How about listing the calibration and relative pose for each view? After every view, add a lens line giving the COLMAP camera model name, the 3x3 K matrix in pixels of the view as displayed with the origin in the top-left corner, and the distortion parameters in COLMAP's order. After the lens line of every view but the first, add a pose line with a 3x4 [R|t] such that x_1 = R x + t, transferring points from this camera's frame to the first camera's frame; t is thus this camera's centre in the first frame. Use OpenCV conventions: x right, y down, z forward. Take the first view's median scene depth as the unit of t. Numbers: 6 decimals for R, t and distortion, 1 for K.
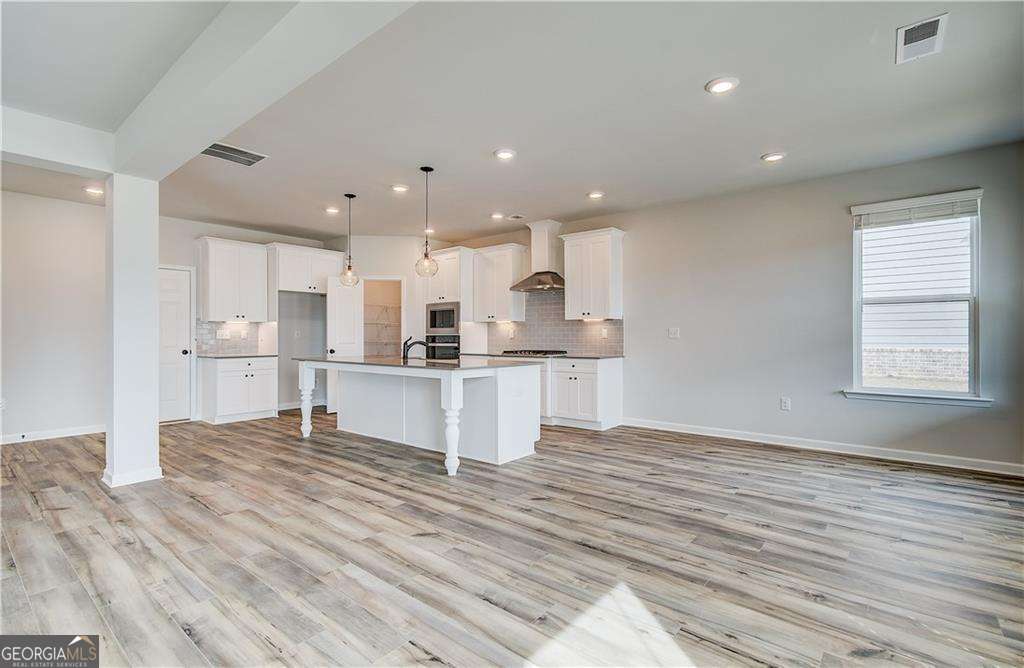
lens RADIAL K [[486.9, 0, 521.5], [0, 486.9, 336.1], [0, 0, 1]] dist [-0.010129, 0.002366]
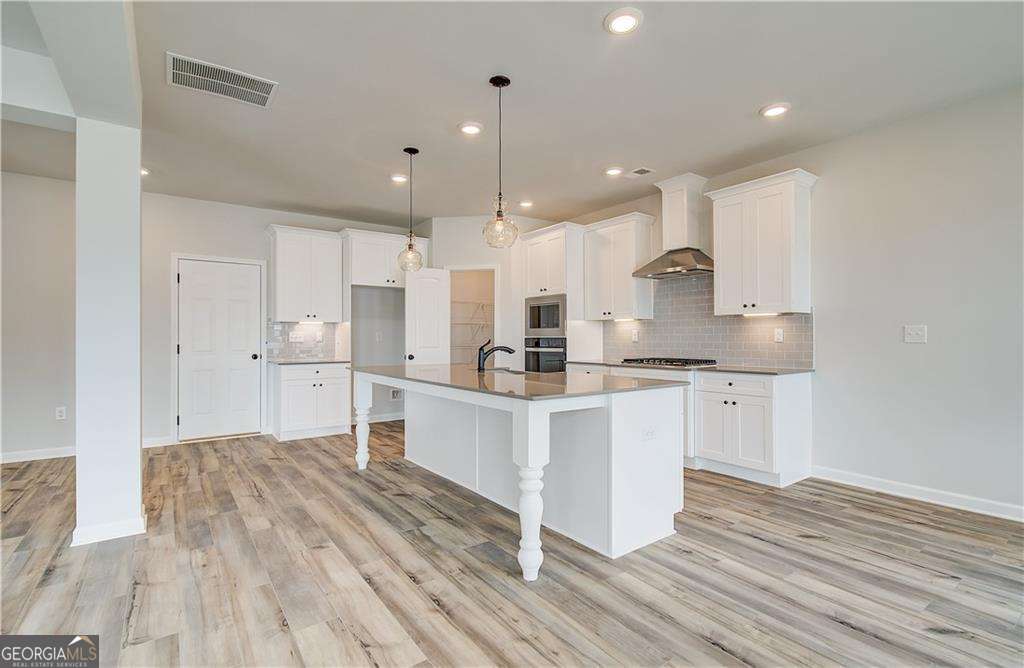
lens RADIAL K [[486.9, 0, 516.6], [0, 486.9, 332.6], [0, 0, 1]] dist [-0.010129, 0.002366]
pose [[0.966595, -0.002905, -0.256292, -0.005717], [0.000034, 0.999937, -0.011207, -0.001199], [0.256309, 0.010824, 0.966534, 0.274204]]
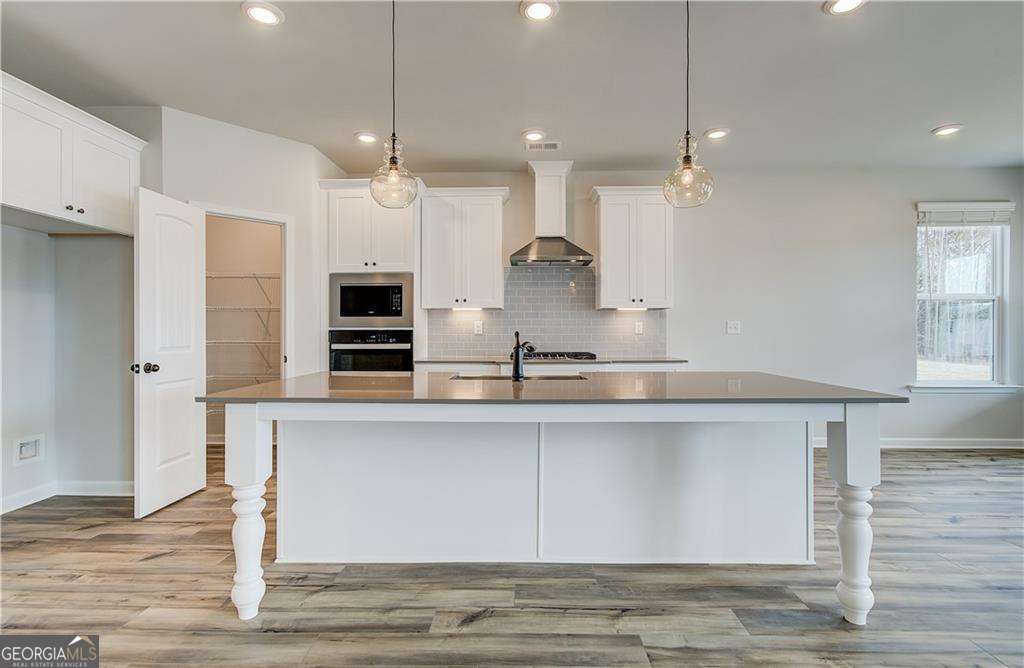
lens RADIAL K [[486.9, 0, 515.1], [0, 486.9, 336.9], [0, 0, 1]] dist [-0.010129, 0.002366]
pose [[0.789229, -0.008403, 0.614042, -0.445436], [-0.000417, 0.999899, 0.014220, -0.001845], [-0.614099, -0.011479, 0.789145, 0.529003]]
